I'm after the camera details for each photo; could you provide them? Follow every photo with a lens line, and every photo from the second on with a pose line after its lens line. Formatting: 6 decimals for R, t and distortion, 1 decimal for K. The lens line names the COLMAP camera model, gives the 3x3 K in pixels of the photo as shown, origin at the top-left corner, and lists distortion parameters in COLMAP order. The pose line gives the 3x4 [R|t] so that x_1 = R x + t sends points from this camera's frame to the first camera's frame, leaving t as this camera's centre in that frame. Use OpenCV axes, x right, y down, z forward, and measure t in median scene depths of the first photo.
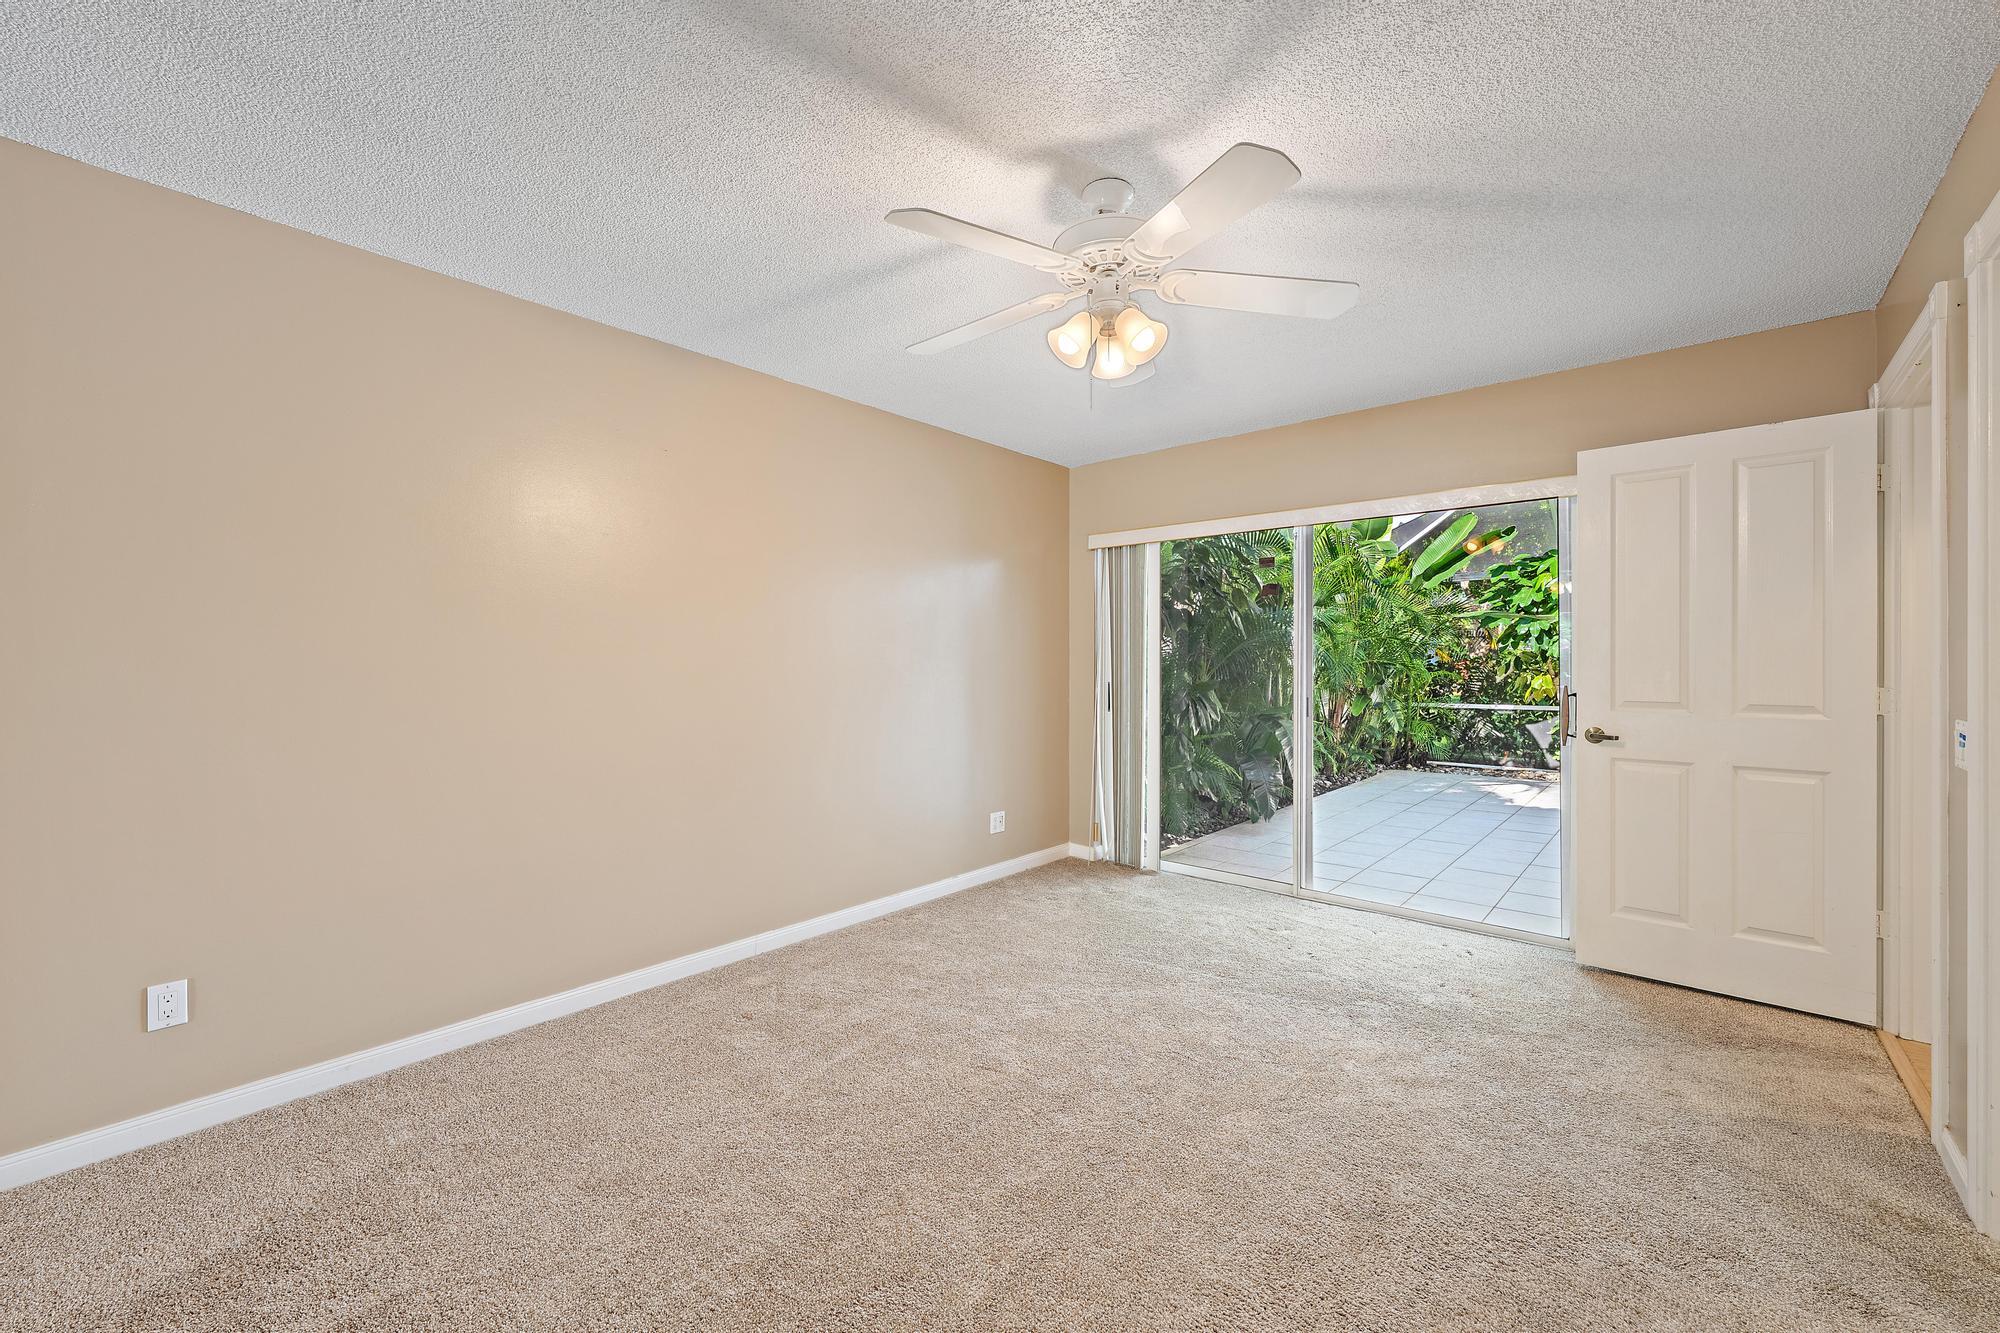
lens RADIAL K [[793.5, 0, 1017.9], [0, 793.5, 655.7], [0, 0, 1]] dist [0.001314, 0.000686]
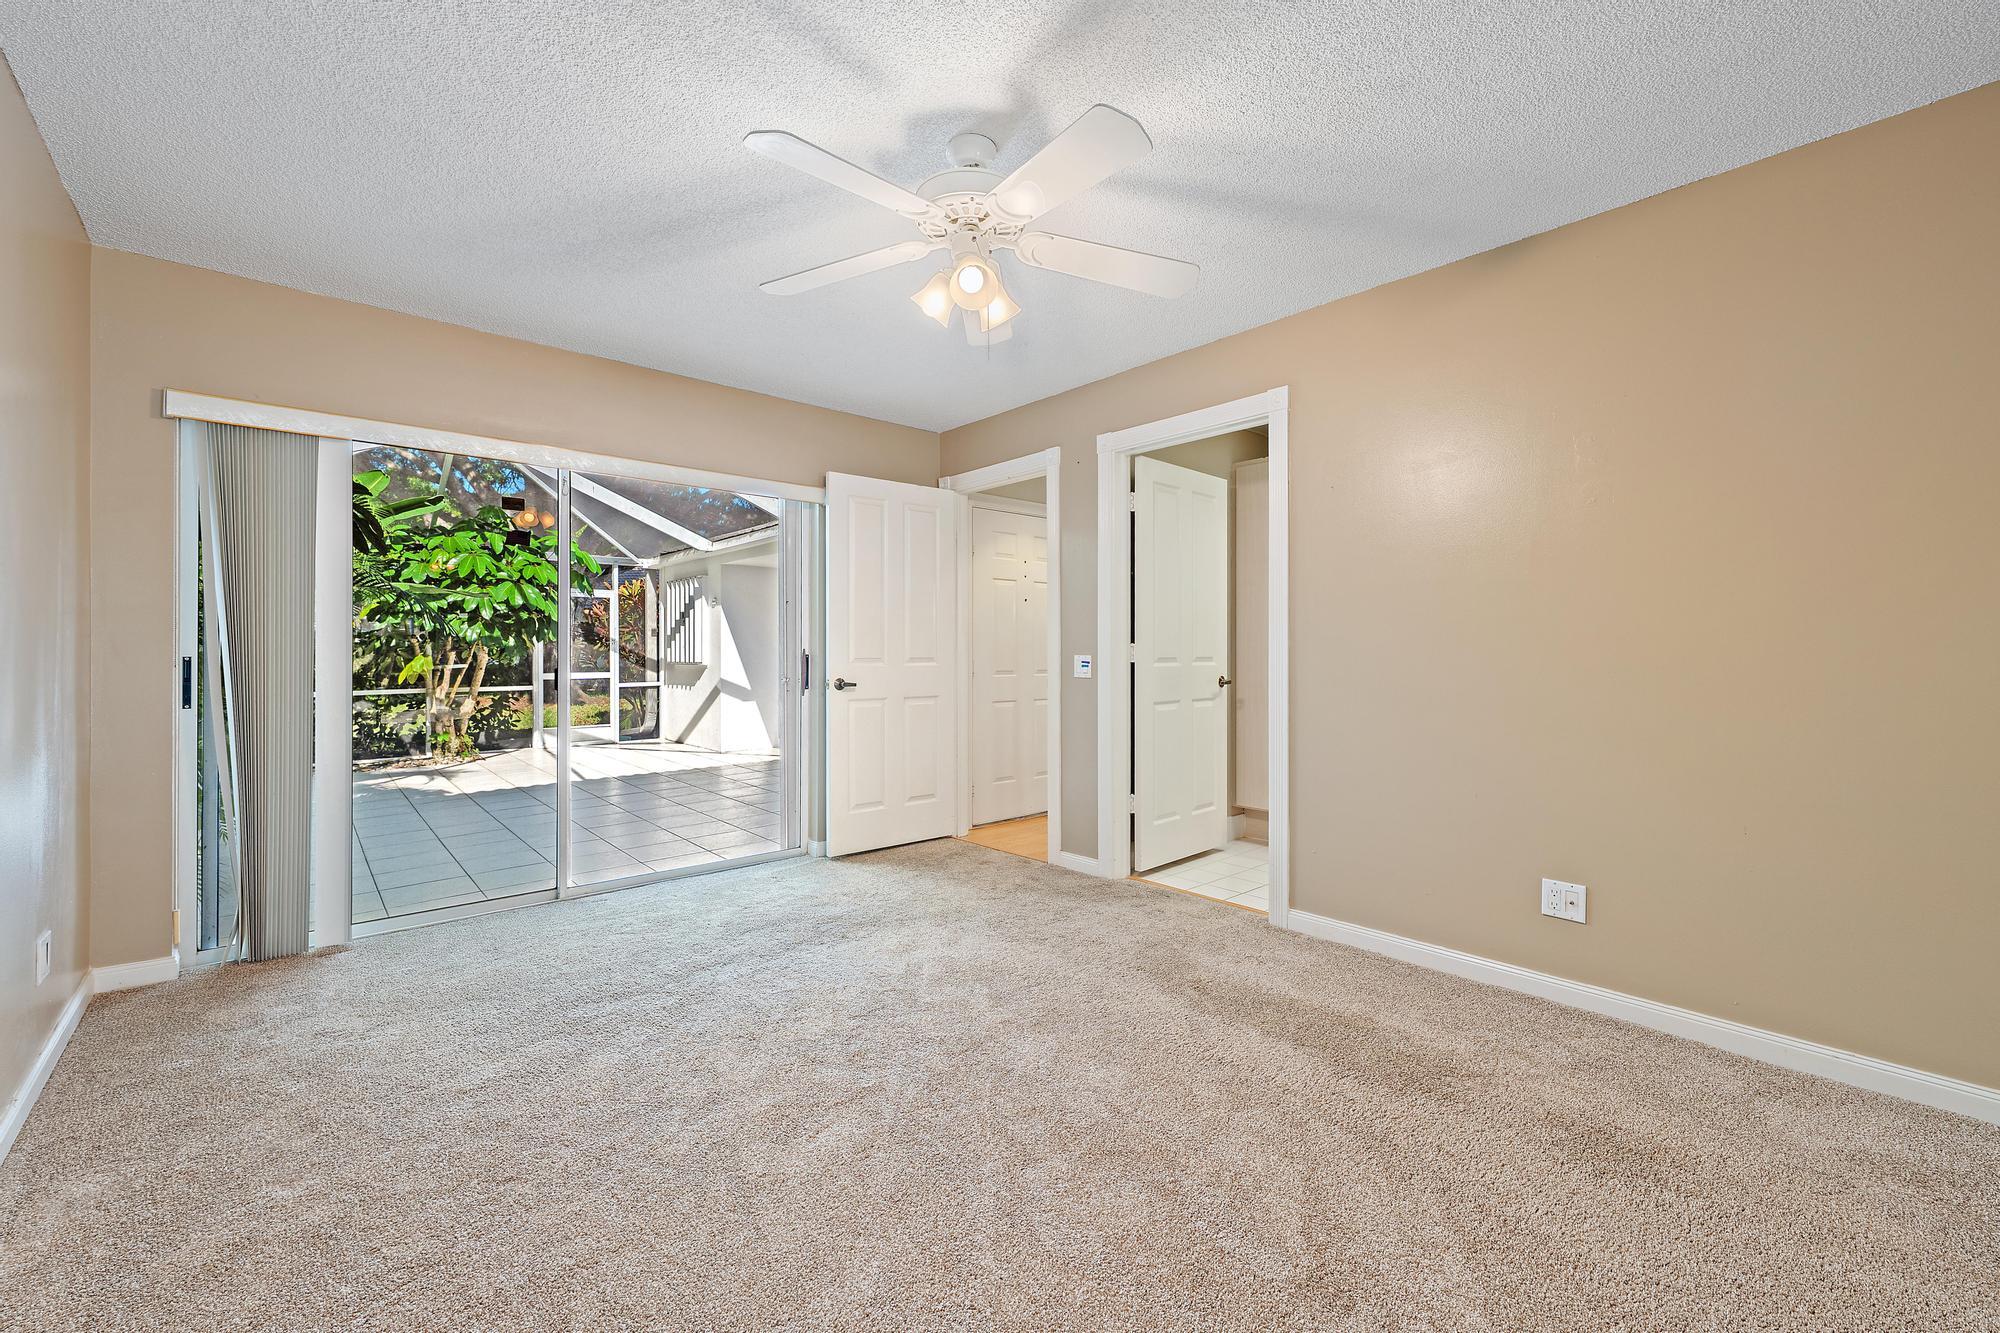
lens RADIAL K [[793.5, 0, 1017.9], [0, 793.5, 655.7], [0, 0, 1]] dist [0.001314, 0.000686]
pose [[0.122878, -0.011074, 0.992360, -0.454673], [-0.002934, 0.999929, 0.011522, 0.027101], [-0.992417, -0.004328, 0.122836, 0.413362]]
